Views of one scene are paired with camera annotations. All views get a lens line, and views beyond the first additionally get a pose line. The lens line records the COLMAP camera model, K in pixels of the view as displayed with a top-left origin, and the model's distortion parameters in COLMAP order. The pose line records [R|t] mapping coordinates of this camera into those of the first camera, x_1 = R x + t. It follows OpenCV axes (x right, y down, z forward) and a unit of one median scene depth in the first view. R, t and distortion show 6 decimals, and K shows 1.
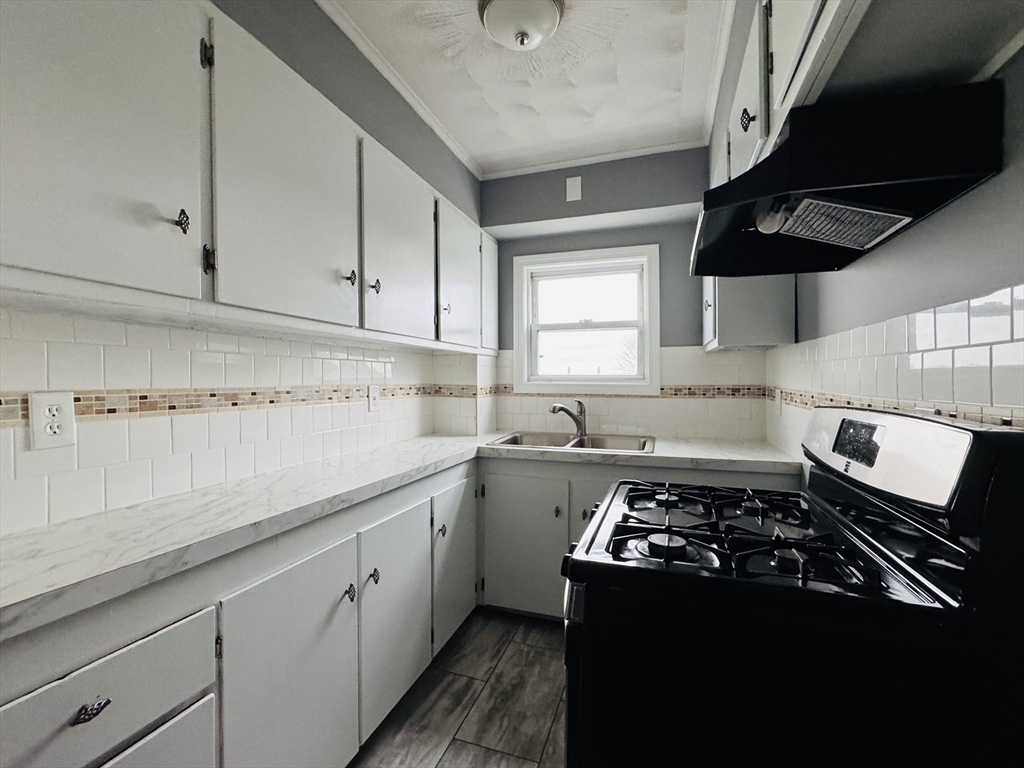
lens RADIAL K [[456.6, 0, 507.8], [0, 456.6, 382.0], [0, 0, 1]] dist [-0.000071, -0.000090]
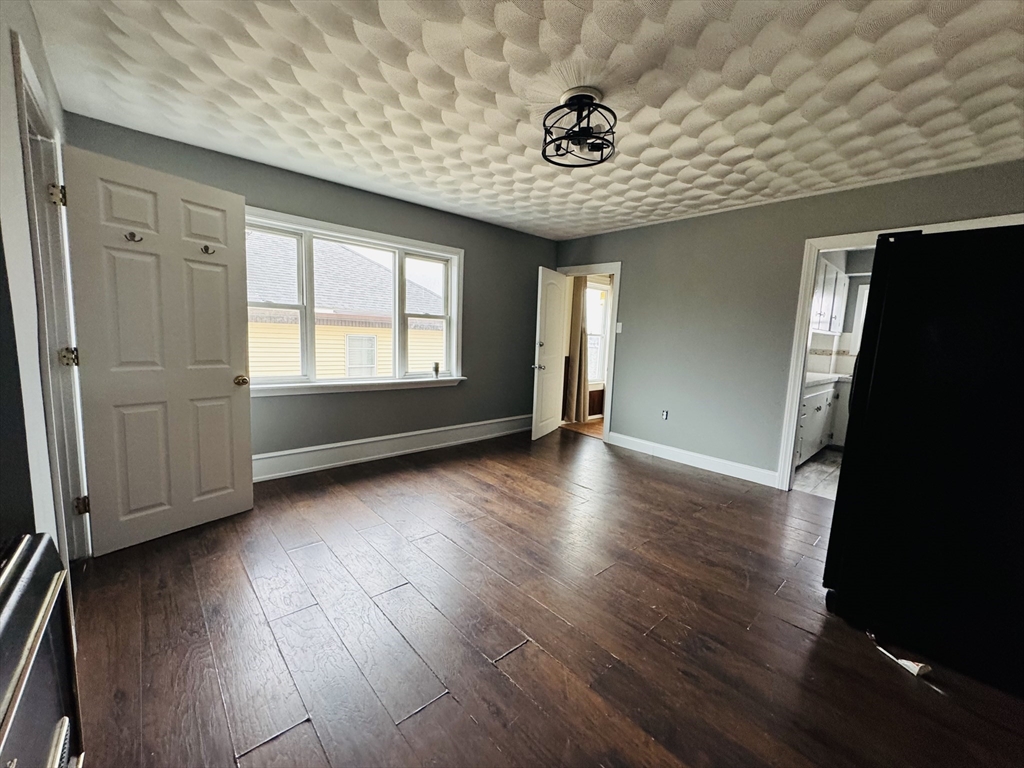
lens RADIAL K [[407.3, 0, 511.8], [0, 407.3, 385.5], [0, 0, 1]] dist [-0.000891, -0.000319]
pose [[0.877498, 0.098306, -0.469397, -0.493655], [-0.045606, 0.991435, 0.122381, 0.008156], [0.477408, -0.085981, 0.874465, -1.442295]]
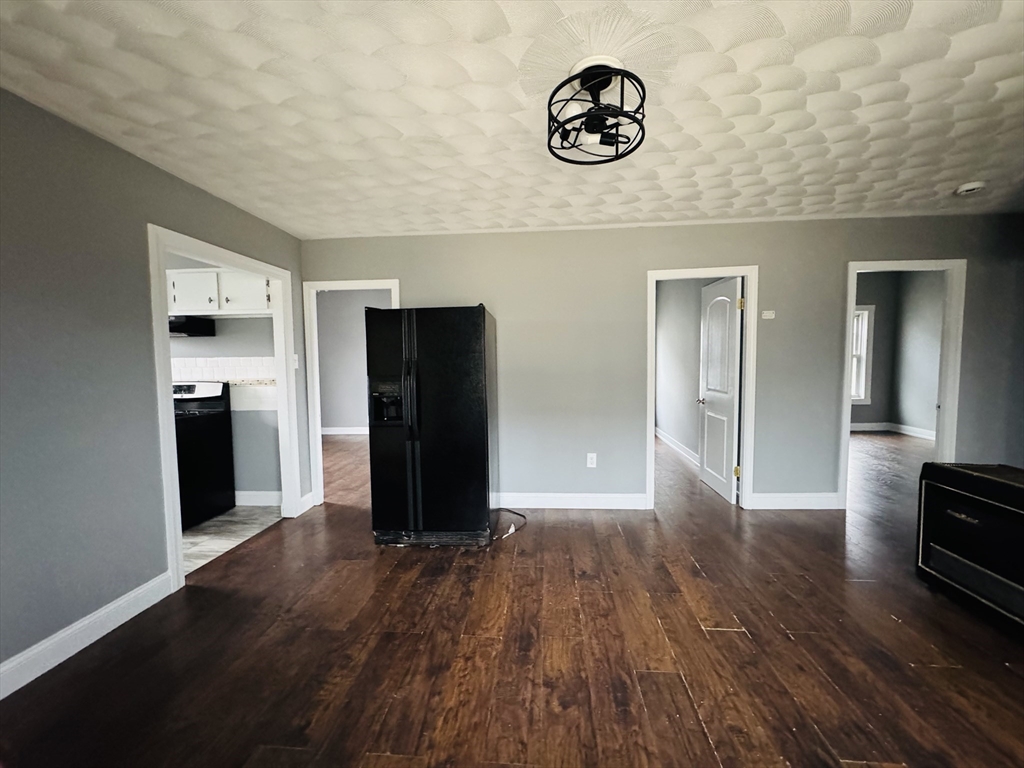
lens RADIAL K [[407.2, 0, 512.6], [0, 407.2, 383.9], [0, 0, 1]] dist [-0.000664, -0.000186]
pose [[-0.247256, -0.045598, 0.967877, -1.367828], [0.014772, 0.998599, 0.050819, -0.023306], [-0.968838, 0.026863, -0.246236, -0.372285]]
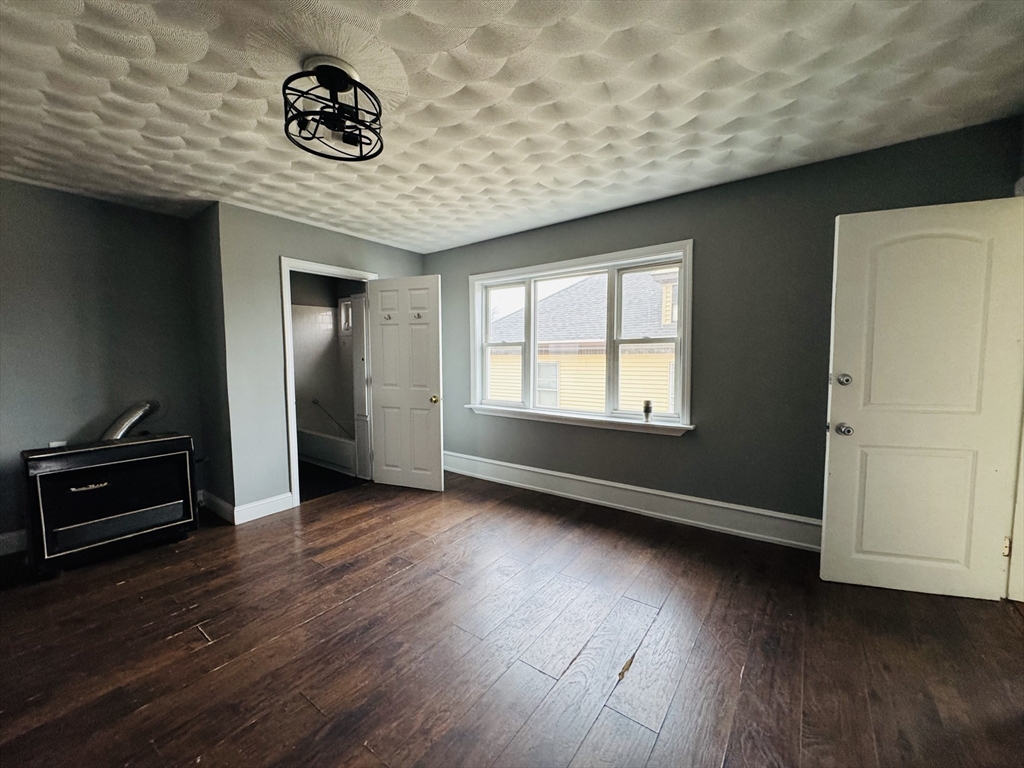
lens RADIAL K [[407.3, 0, 511.8], [0, 407.3, 385.5], [0, 0, 1]] dist [-0.000891, -0.000319]
pose [[-0.295313, 0.077769, -0.952230, -0.246403], [0.006712, 0.996826, 0.079330, -0.015582], [0.955377, 0.017036, -0.294898, -0.197854]]
